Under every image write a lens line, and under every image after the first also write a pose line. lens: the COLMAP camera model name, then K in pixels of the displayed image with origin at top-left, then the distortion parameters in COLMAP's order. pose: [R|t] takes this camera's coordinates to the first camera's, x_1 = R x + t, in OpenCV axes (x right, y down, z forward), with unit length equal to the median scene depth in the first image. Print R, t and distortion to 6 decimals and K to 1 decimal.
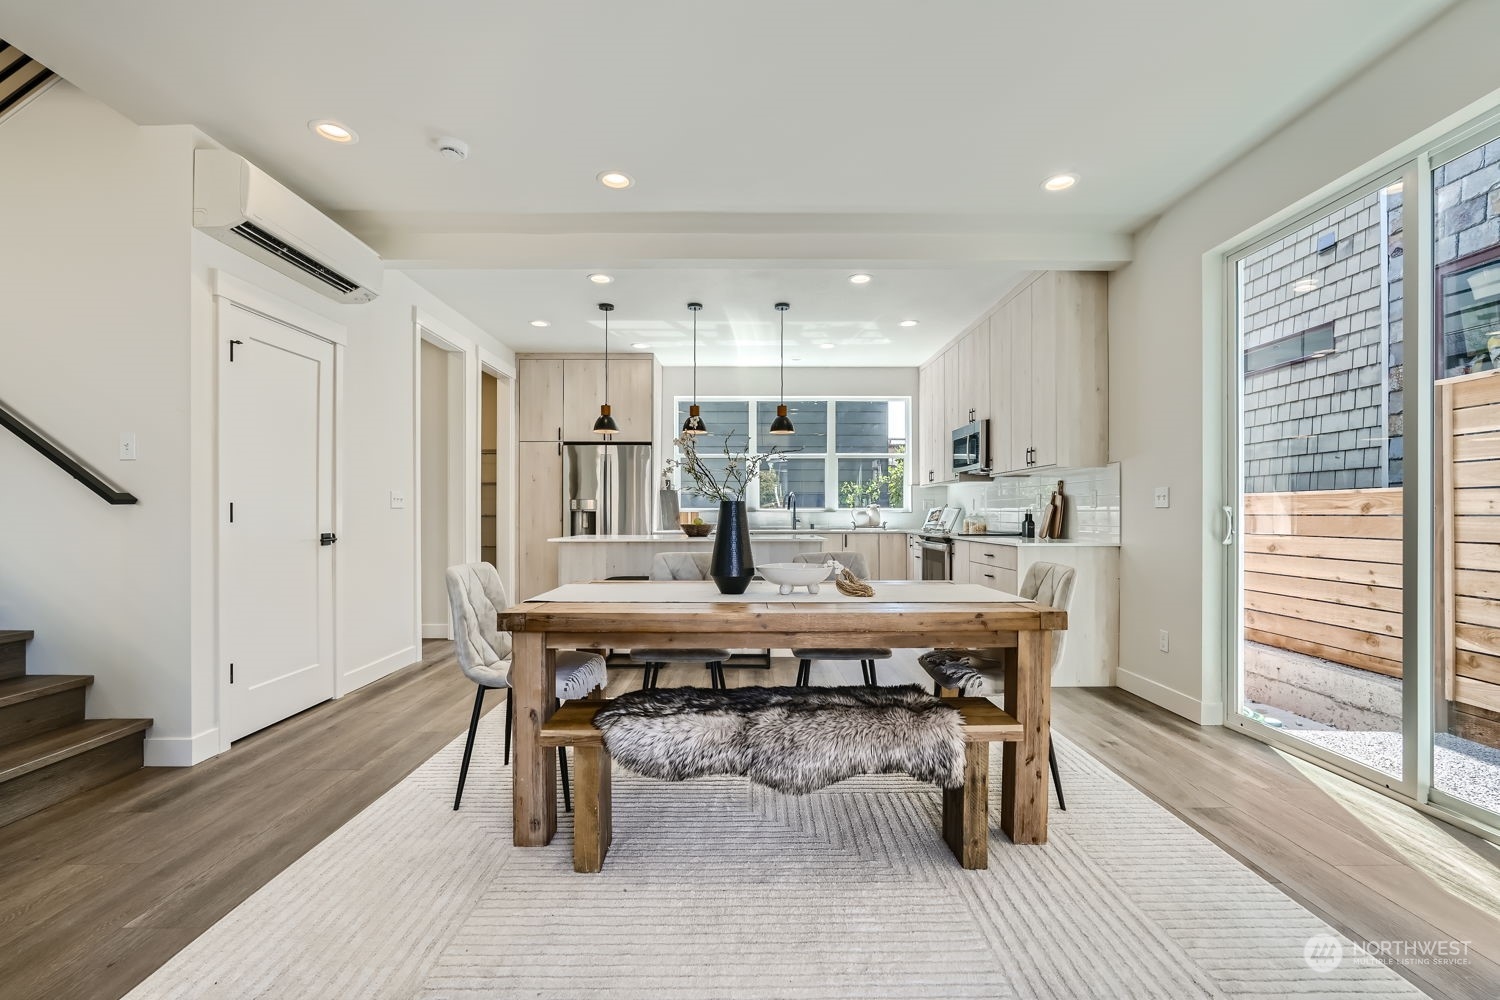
lens RADIAL K [[660.4, 0, 749.5], [0, 660.4, 508.9], [0, 0, 1]] dist [-0.014122, 0.006454]
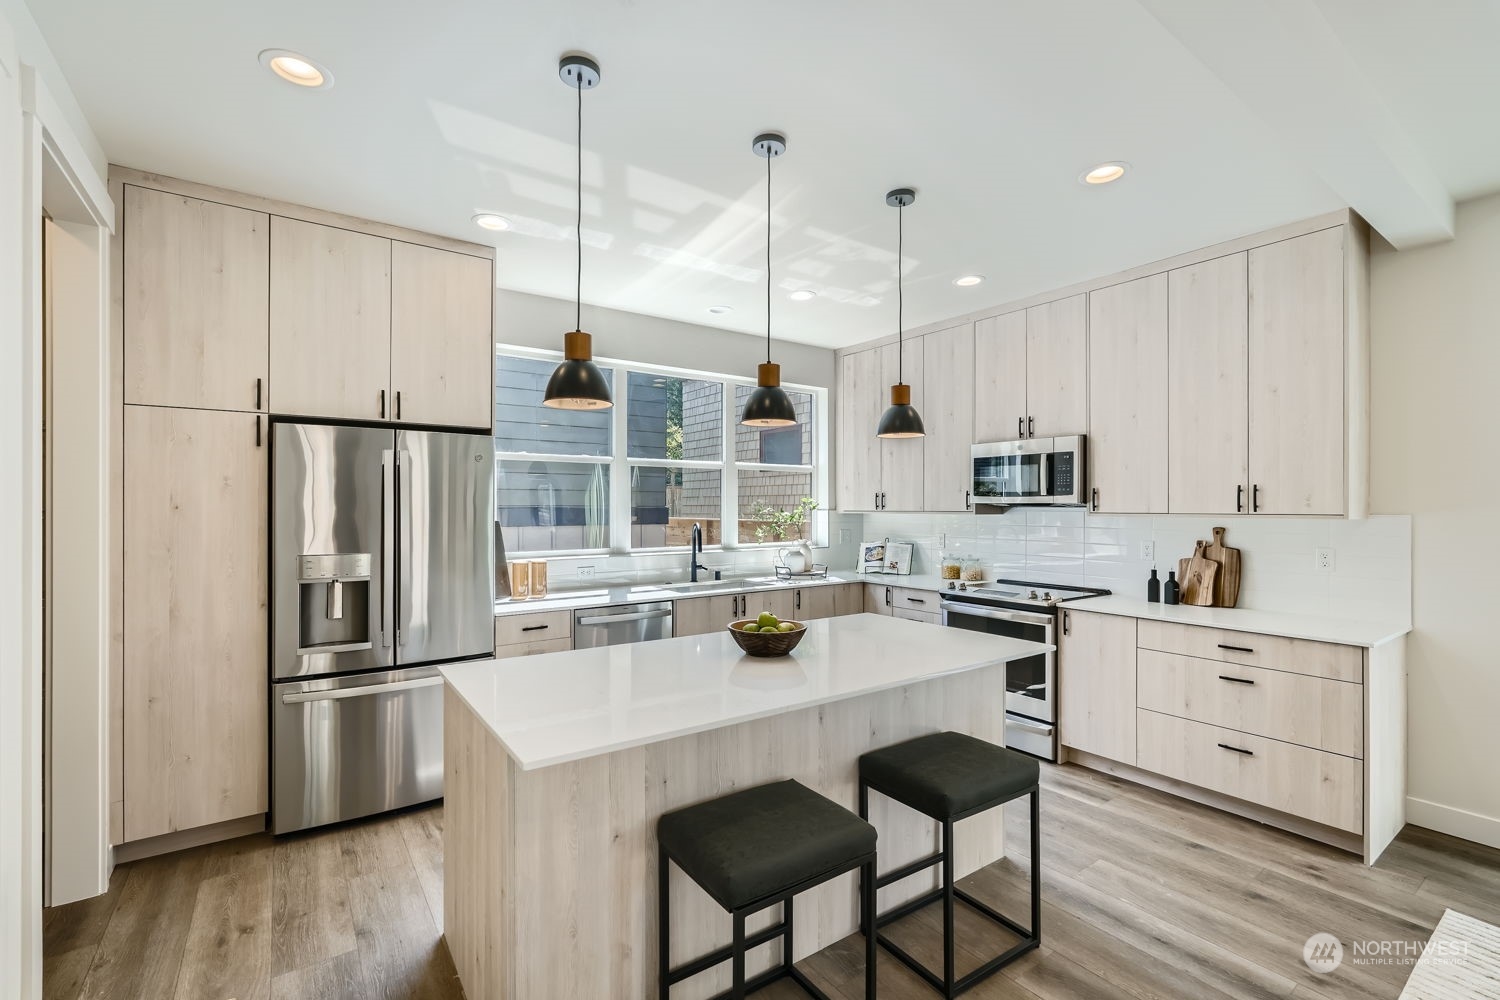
lens RADIAL K [[660.4, 0, 749.5], [0, 660.4, 508.9], [0, 0, 1]] dist [-0.014122, 0.006454]
pose [[0.819835, -0.001059, 0.572599, -0.307009], [-0.005069, 0.999946, 0.009108, -0.054291], [-0.572577, -0.010369, 0.819785, 0.555780]]
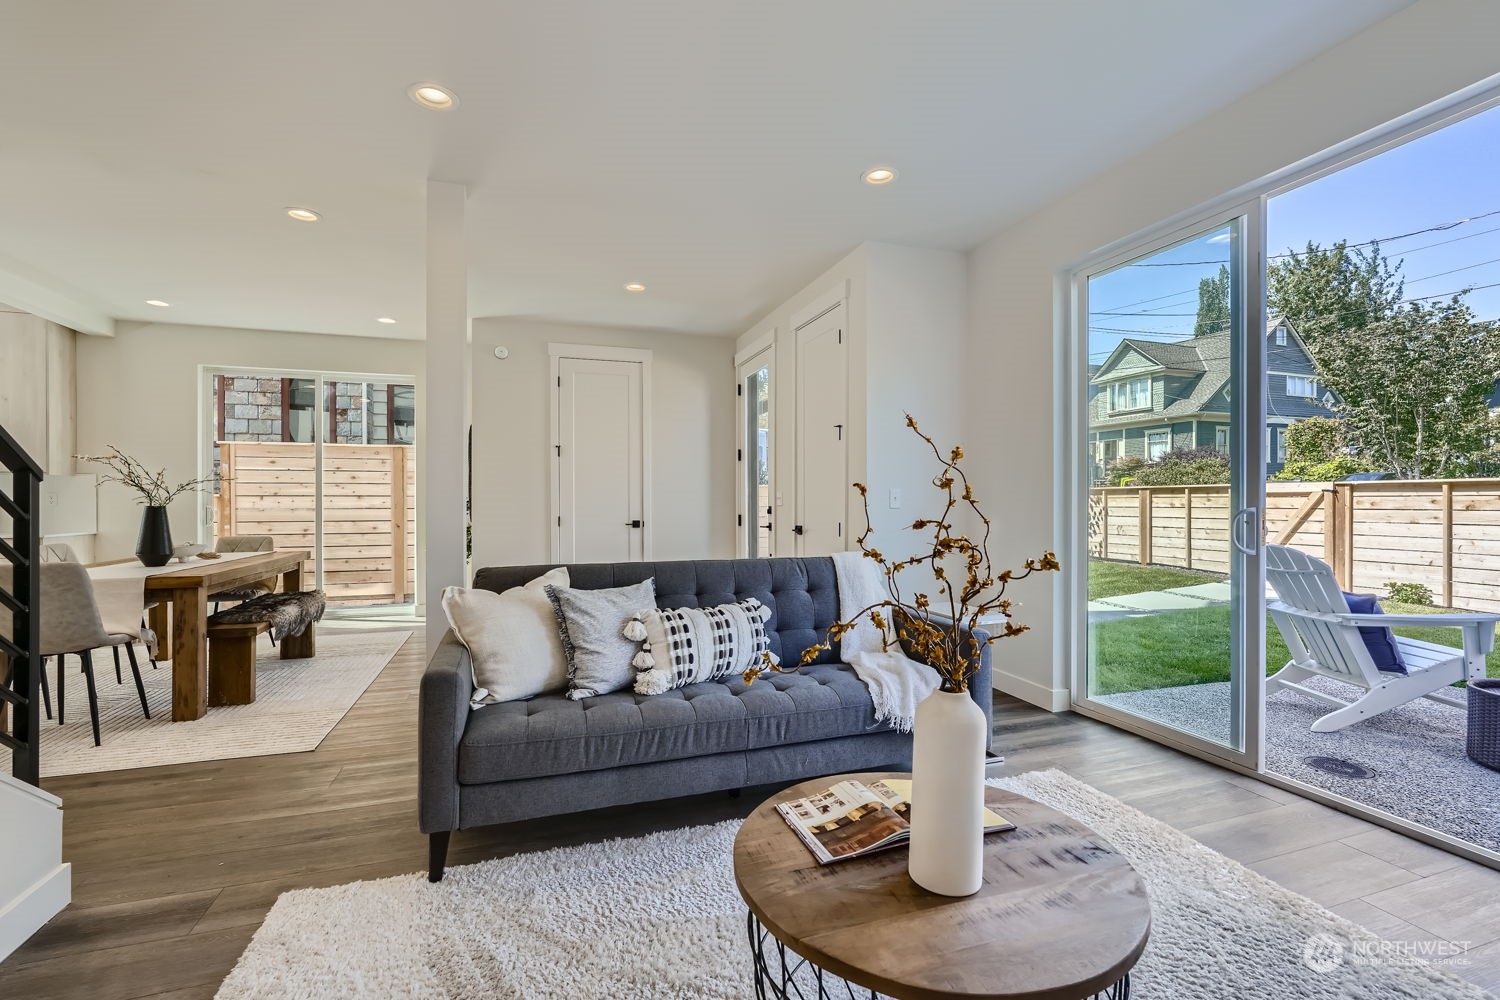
lens RADIAL K [[660.4, 0, 749.5], [0, 660.4, 508.9], [0, 0, 1]] dist [-0.014122, 0.006454]
pose [[-0.310883, -0.012036, 0.950372, -0.821775], [-0.006142, 0.999924, 0.010655, -0.012612], [-0.950428, -0.002525, -0.310934, 0.069983]]
